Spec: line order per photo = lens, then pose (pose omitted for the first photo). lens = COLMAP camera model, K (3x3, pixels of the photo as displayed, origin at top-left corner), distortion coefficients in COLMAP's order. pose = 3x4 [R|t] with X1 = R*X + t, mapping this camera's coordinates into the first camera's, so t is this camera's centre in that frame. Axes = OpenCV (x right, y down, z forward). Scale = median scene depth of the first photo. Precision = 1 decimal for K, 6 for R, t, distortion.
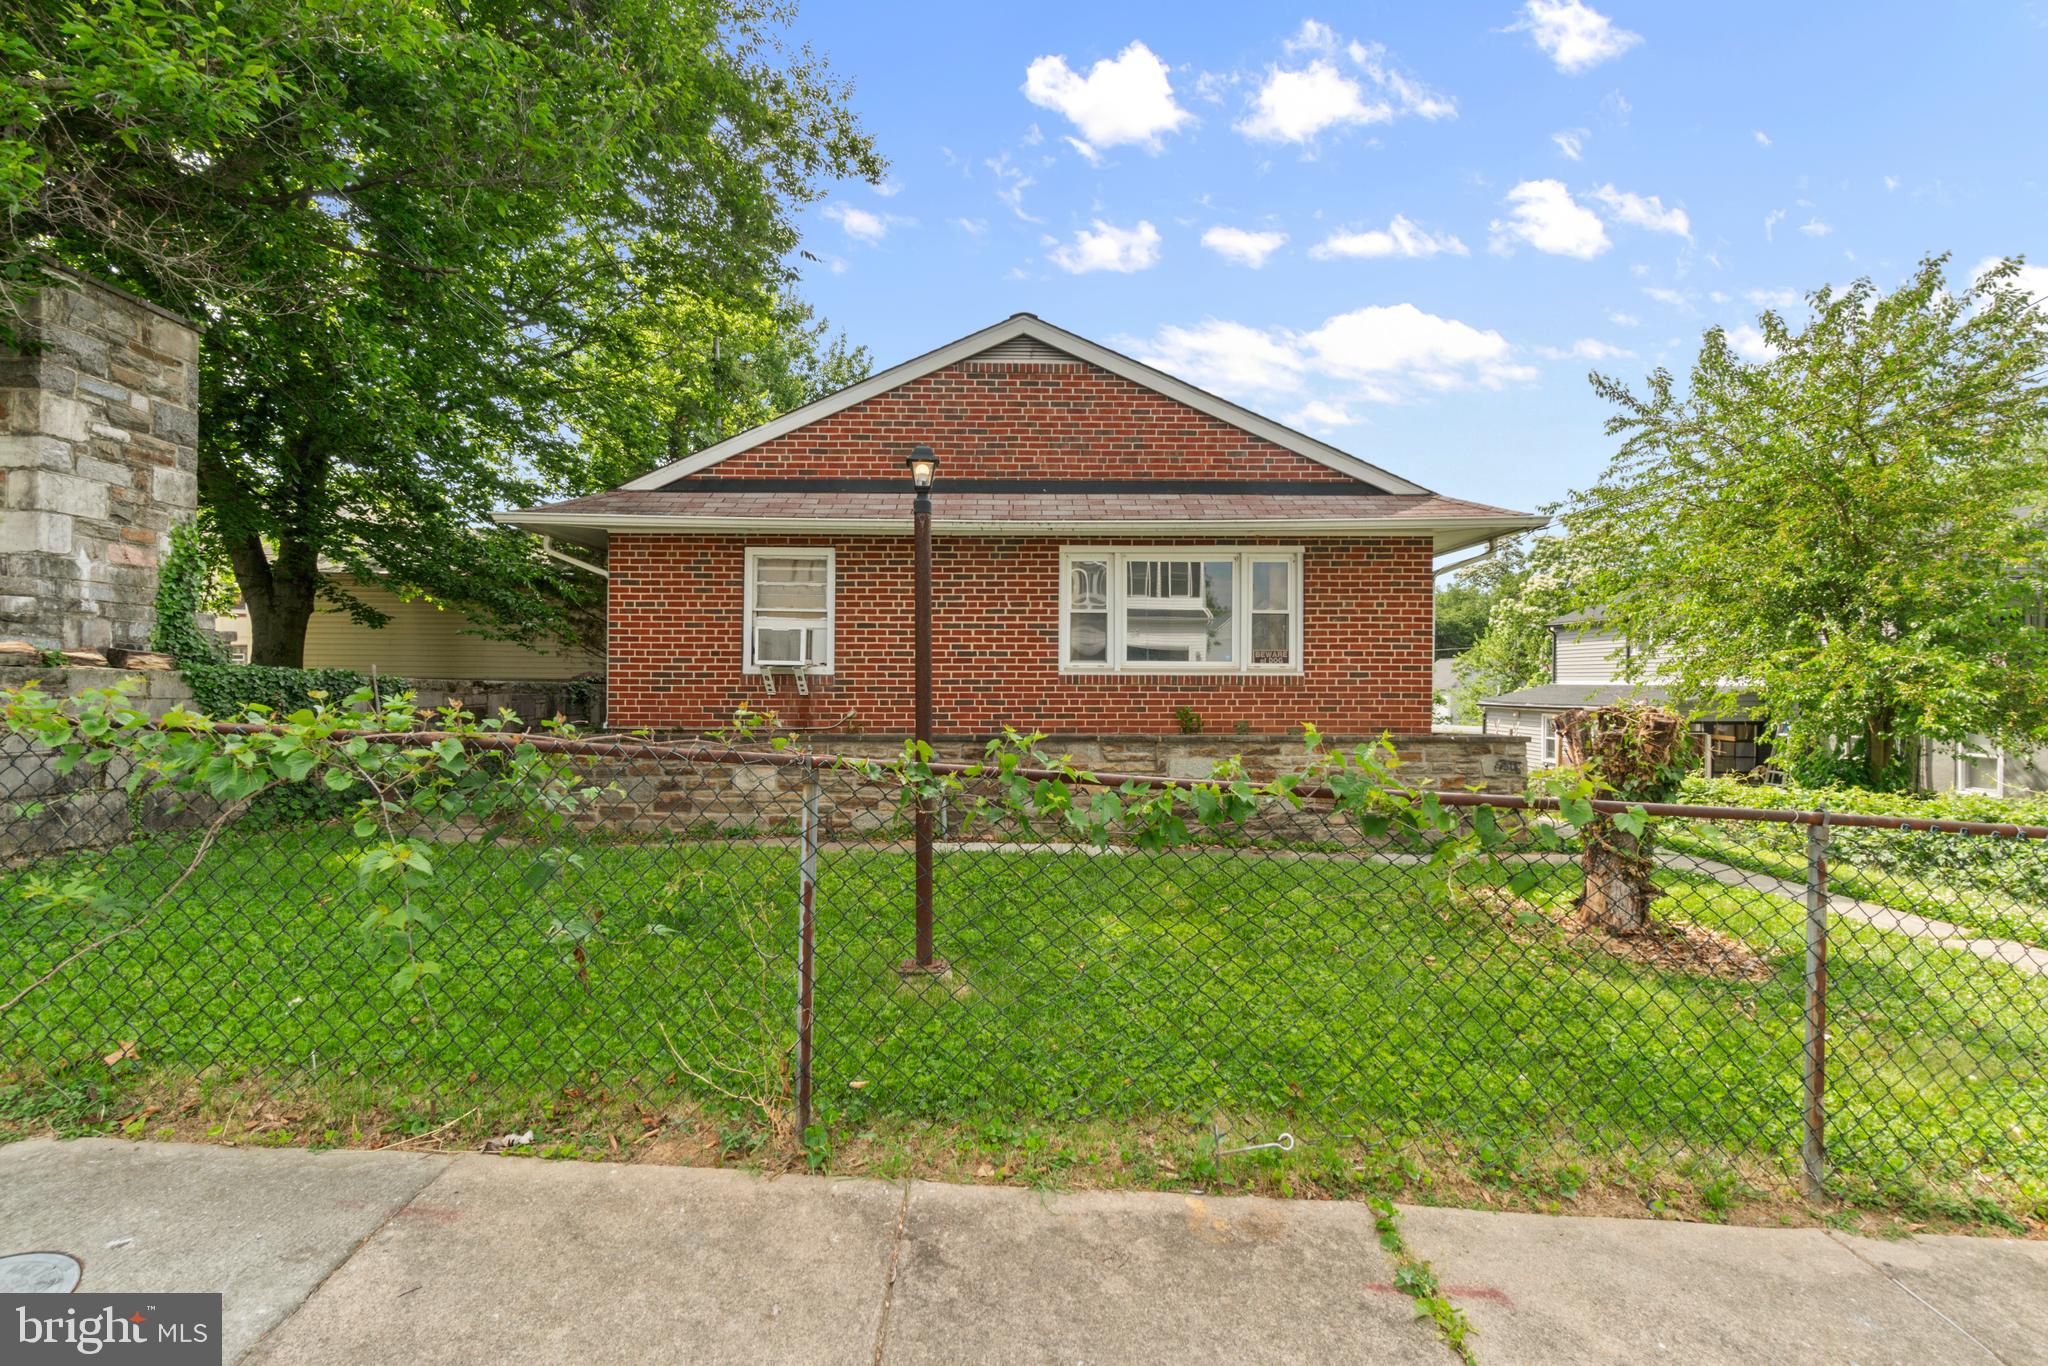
lens RADIAL K [[901.6, 0, 980.4], [0, 901.6, 668.0], [0, 0, 1]] dist [-0.002586, -0.000197]
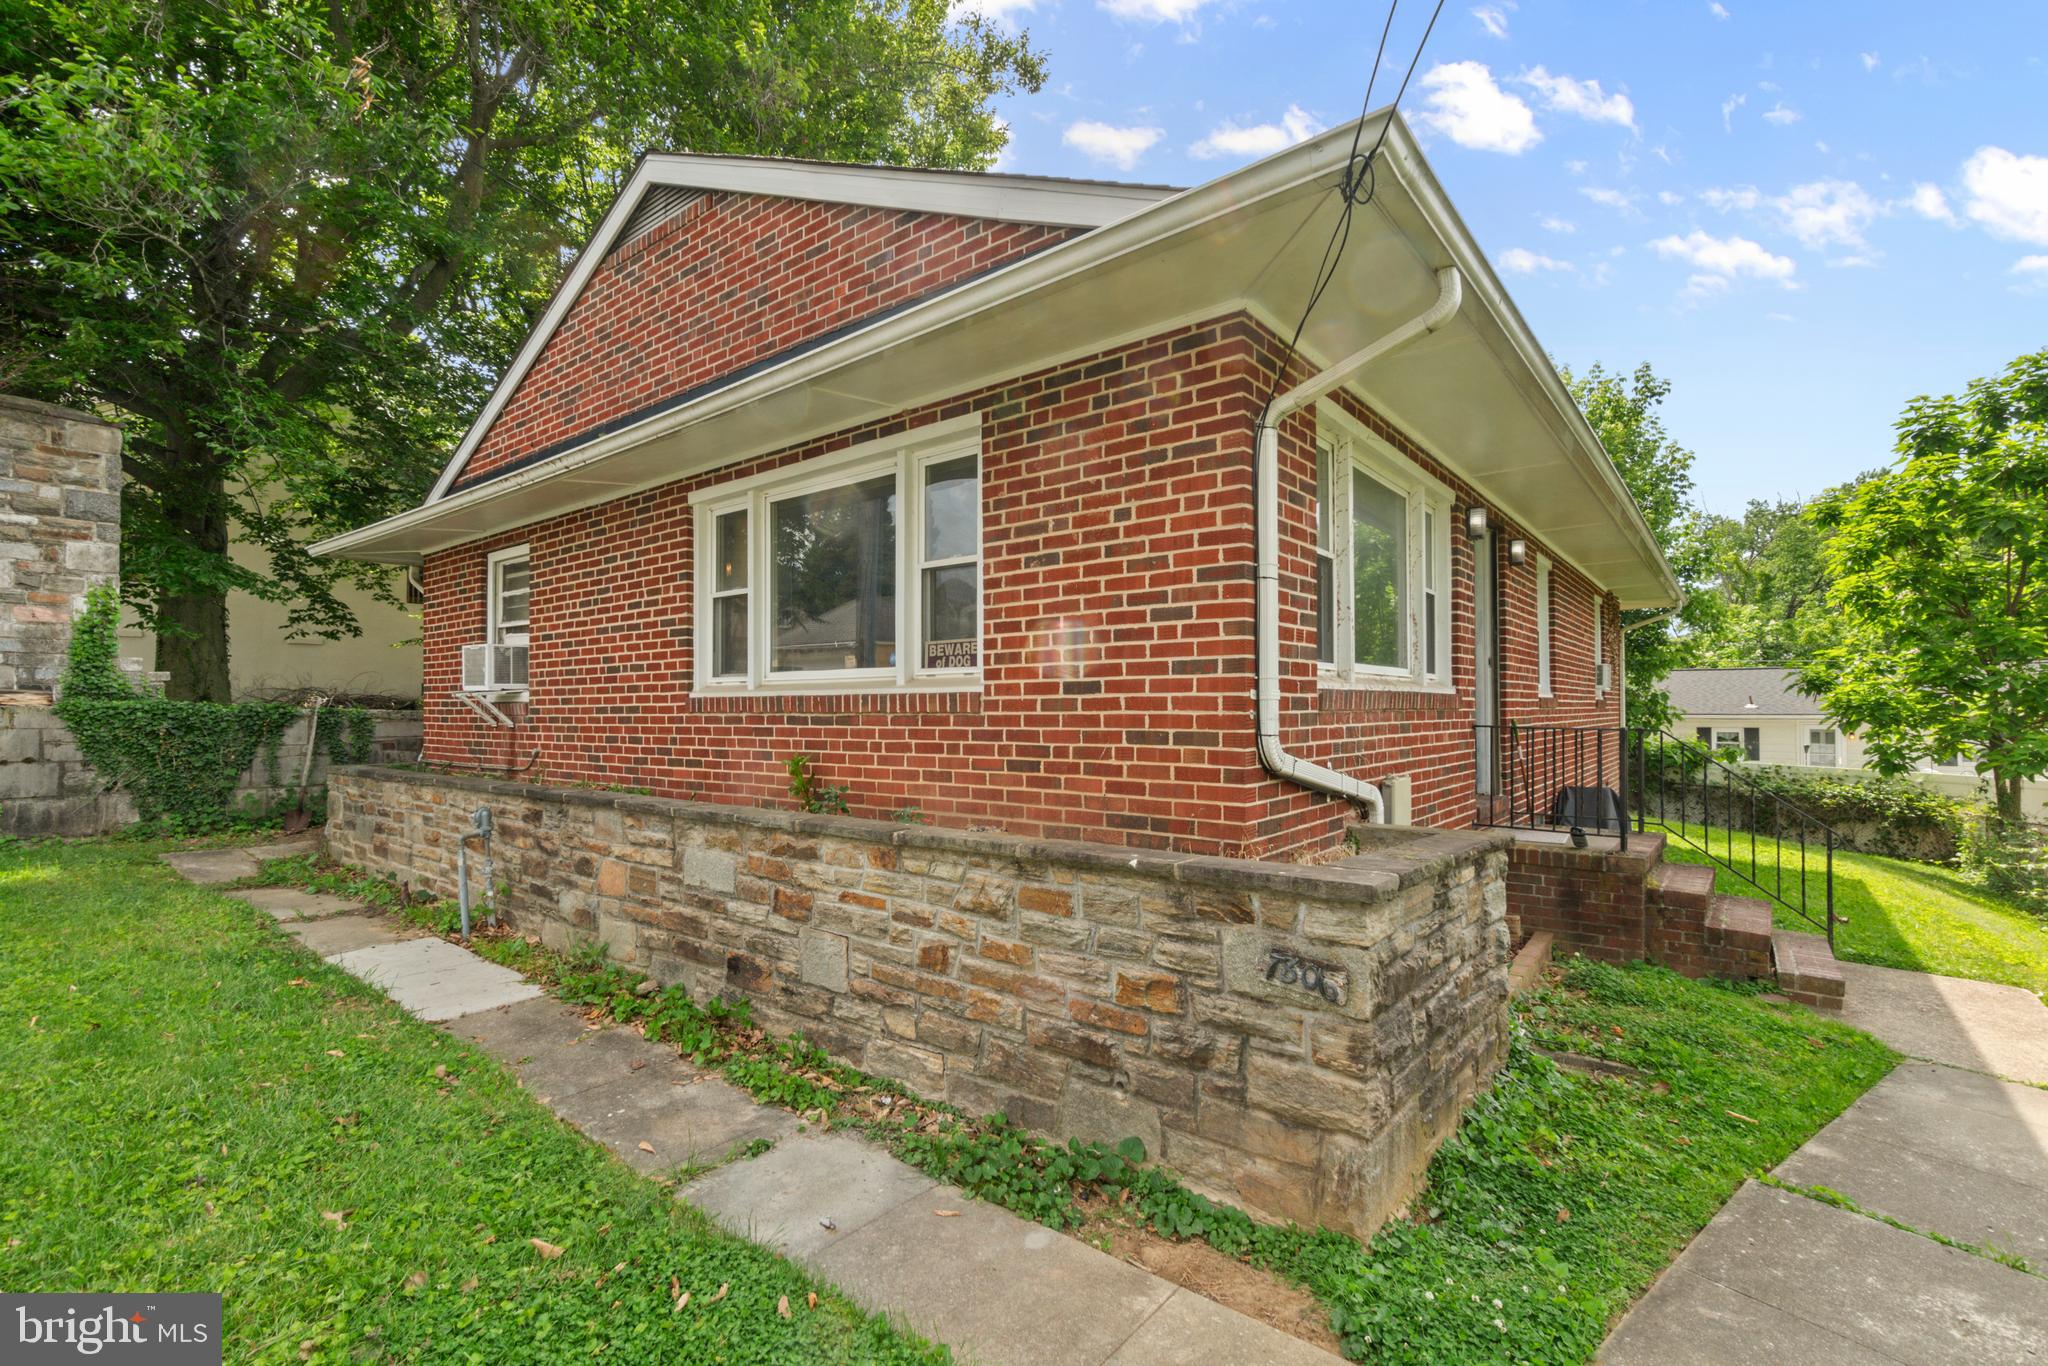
lens RADIAL K [[901.9, 0, 1004.1], [0, 901.9, 690.2], [0, 0, 1]] dist [-0.003713, -0.000441]
pose [[0.775822, -0.019985, -0.630635, 0.657440], [0.017584, 0.999795, -0.010052, 0.012503], [0.630707, -0.003290, 0.776014, 0.648875]]
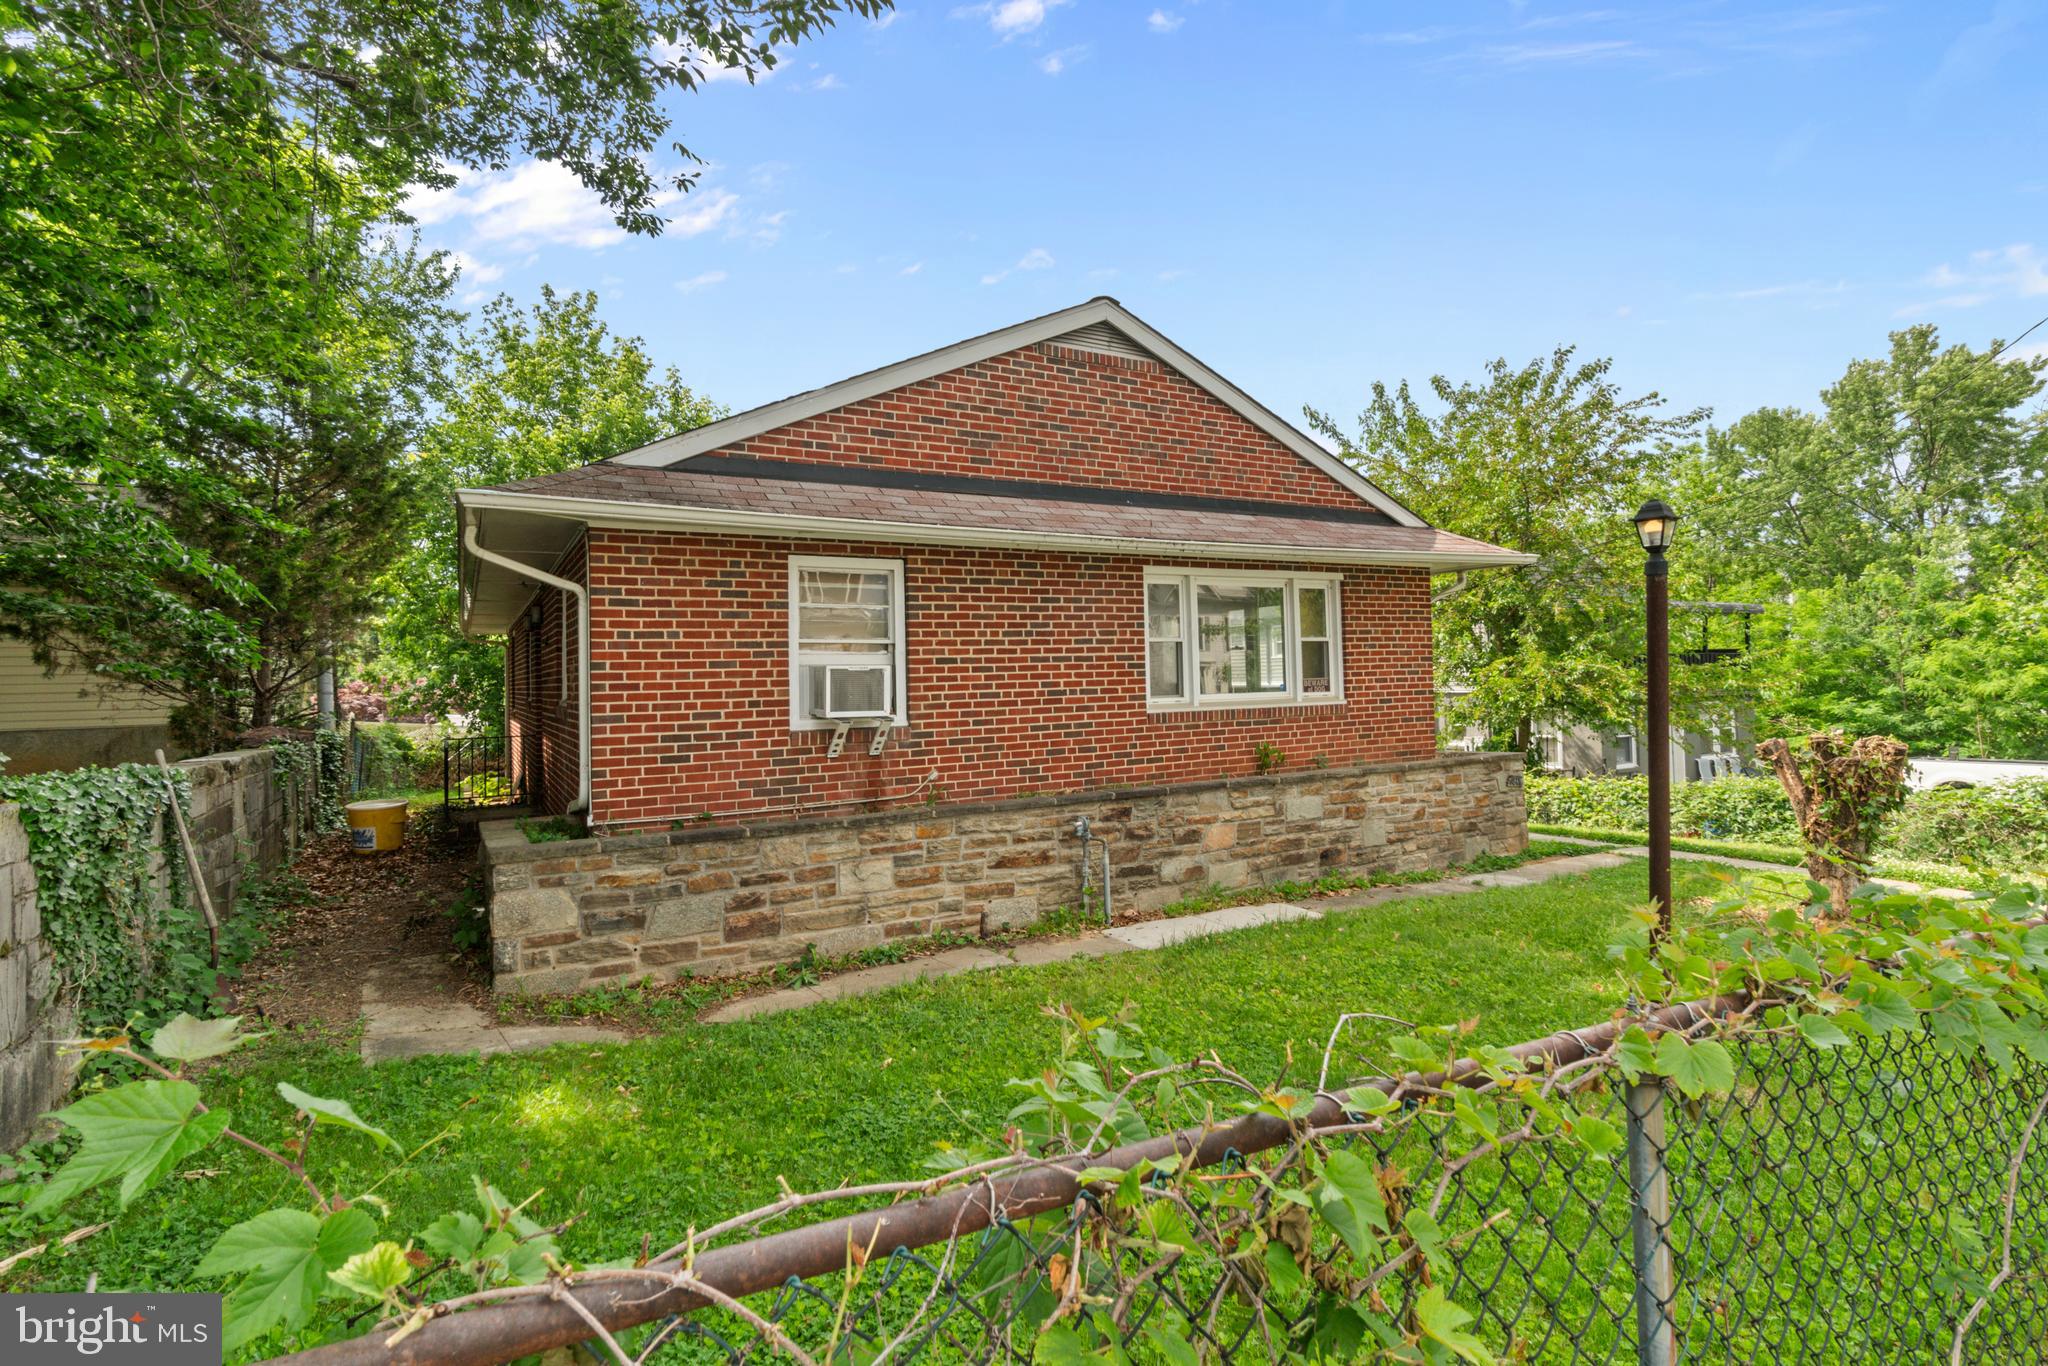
lens RADIAL K [[1029.0, 0, 1029.1], [0, 1029.0, 639.3], [0, 0, 1]] dist [0.003251, 0.000052]
pose [[0.866892, -0.006606, 0.498452, -0.508157], [0.021894, 0.999452, -0.024832, -0.041981], [-0.498015, 0.032440, 0.866562, 0.190204]]
